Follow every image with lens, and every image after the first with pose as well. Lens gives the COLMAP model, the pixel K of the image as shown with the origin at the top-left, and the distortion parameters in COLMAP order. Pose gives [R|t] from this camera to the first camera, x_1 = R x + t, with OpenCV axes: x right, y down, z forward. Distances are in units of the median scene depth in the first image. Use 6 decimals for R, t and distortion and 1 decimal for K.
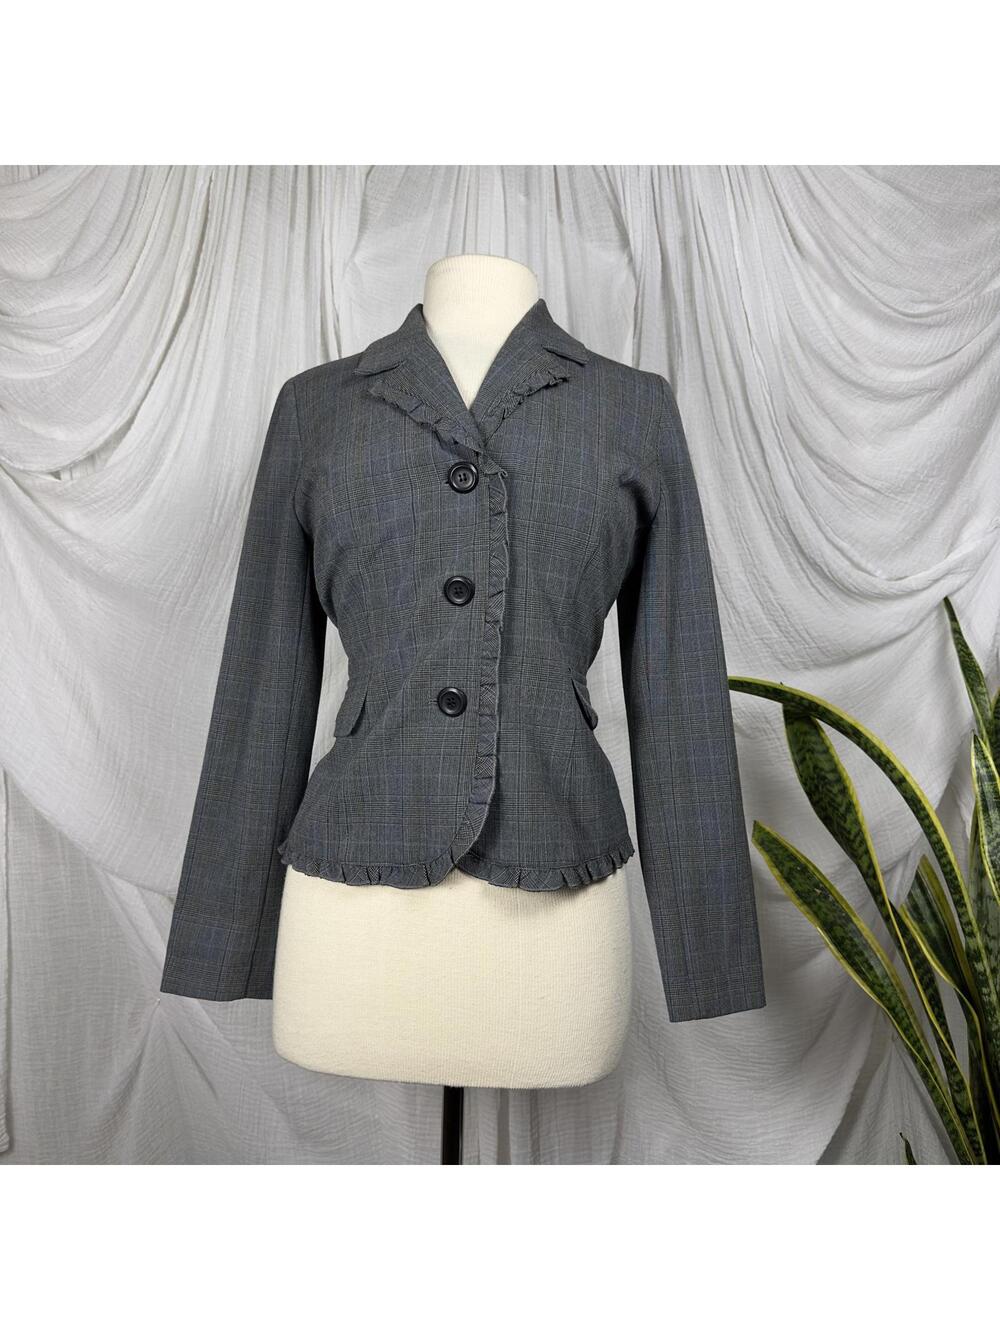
lens RADIAL K [[938.1, 0, 524.3], [0, 938.1, 670.2], [0, 0, 1]] dist [0.000023, -0.032907]
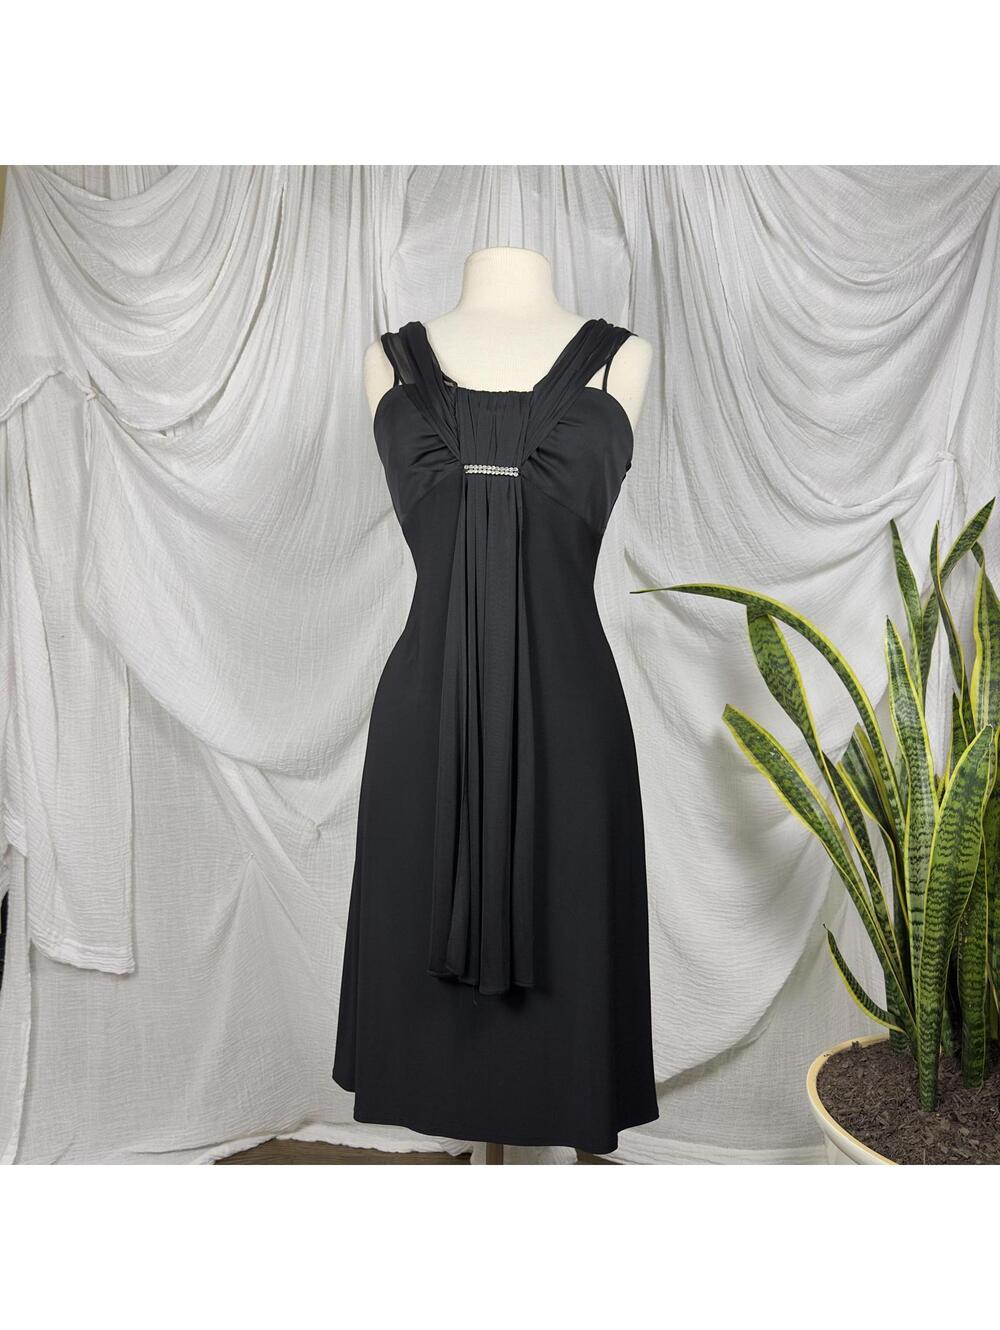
lens RADIAL K [[959.6, 0, 500.0], [0, 959.6, 665.0], [0, 0, 1]] dist [0.005223, -0.038465]
pose [[0.998017, -0.006462, -0.062617, 0.025785], [0.008485, 0.999449, 0.032096, 0.063480], [0.062375, -0.032564, 0.997521, -0.262258]]
